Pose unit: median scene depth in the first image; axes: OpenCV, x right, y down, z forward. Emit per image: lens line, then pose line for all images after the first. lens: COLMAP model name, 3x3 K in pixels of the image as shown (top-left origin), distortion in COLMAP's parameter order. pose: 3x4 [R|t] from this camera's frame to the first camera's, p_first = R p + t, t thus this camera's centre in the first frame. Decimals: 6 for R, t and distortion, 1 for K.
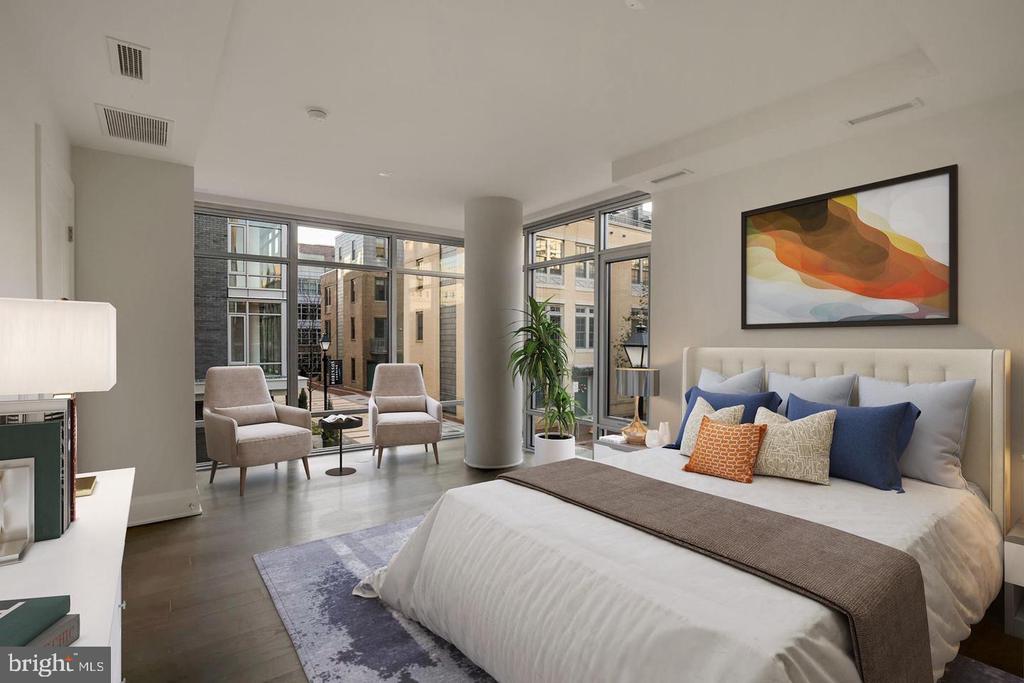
lens RADIAL K [[484.0, 0, 485.1], [0, 484.0, 342.6], [0, 0, 1]] dist [-0.032654, 0.000208]
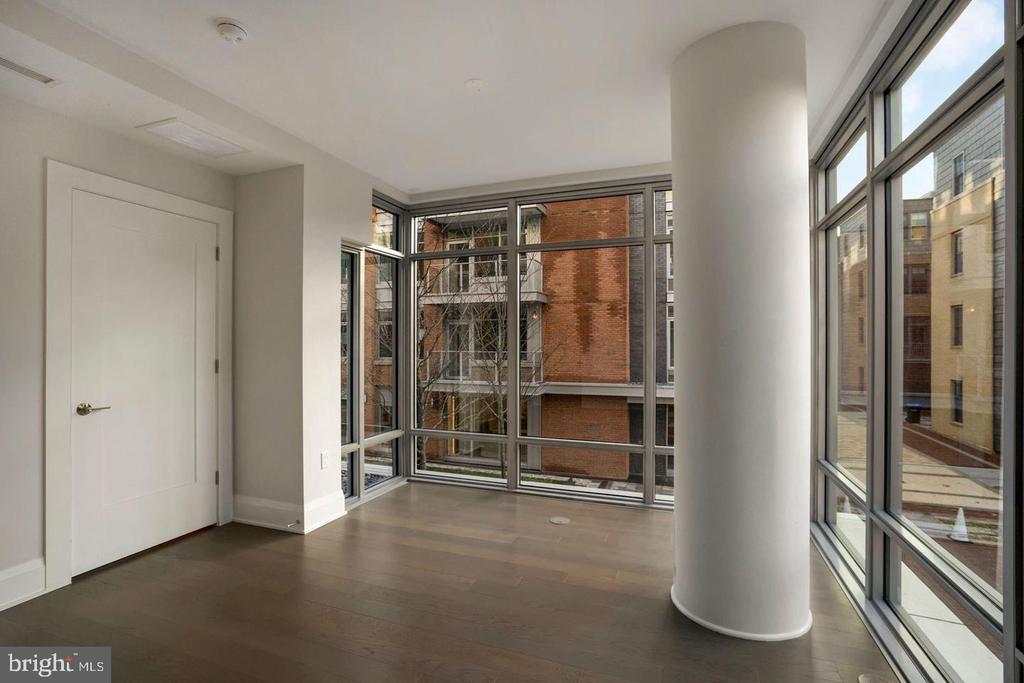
lens RADIAL K [[484.0, 0, 485.1], [0, 484.0, 342.6], [0, 0, 1]] dist [-0.032654, 0.000208]
pose [[0.580379, -0.002005, -0.814344, 0.064187], [-0.005917, 0.999960, -0.006680, -0.001312], [0.814325, 0.008696, 0.580344, 0.132175]]
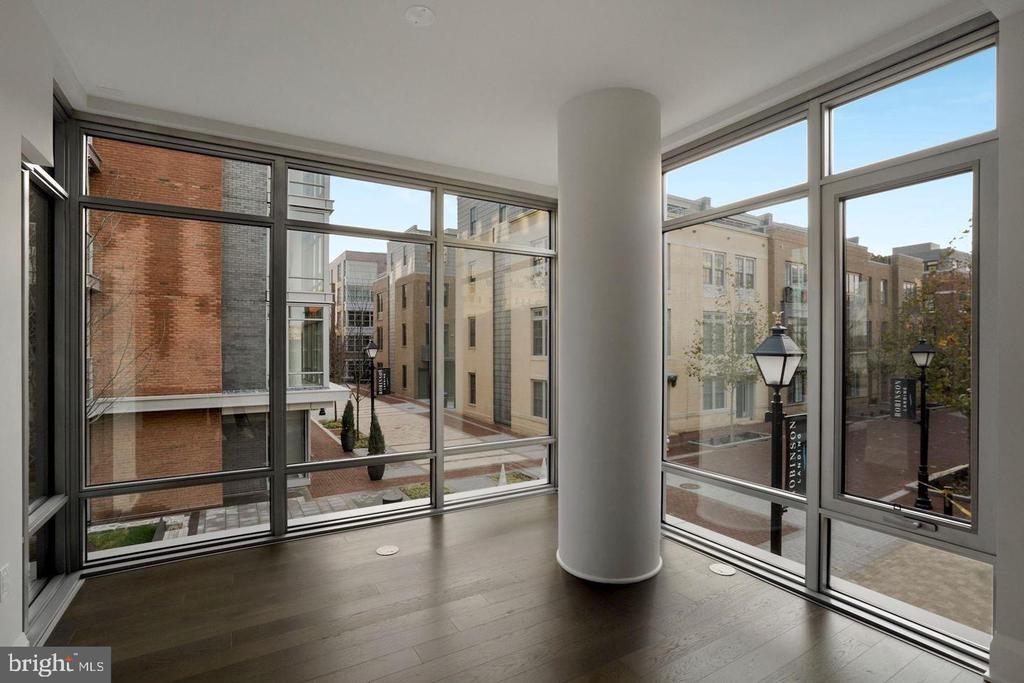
lens RADIAL K [[491.6, 0, 509.5], [0, 491.6, 345.3], [0, 0, 1]] dist [-0.001067, 0.000476]
pose [[0.998325, -0.003221, -0.057761, -0.017020], [0.002776, 0.999966, -0.007780, -0.001039], [0.057784, 0.007607, 0.998300, 0.103519]]
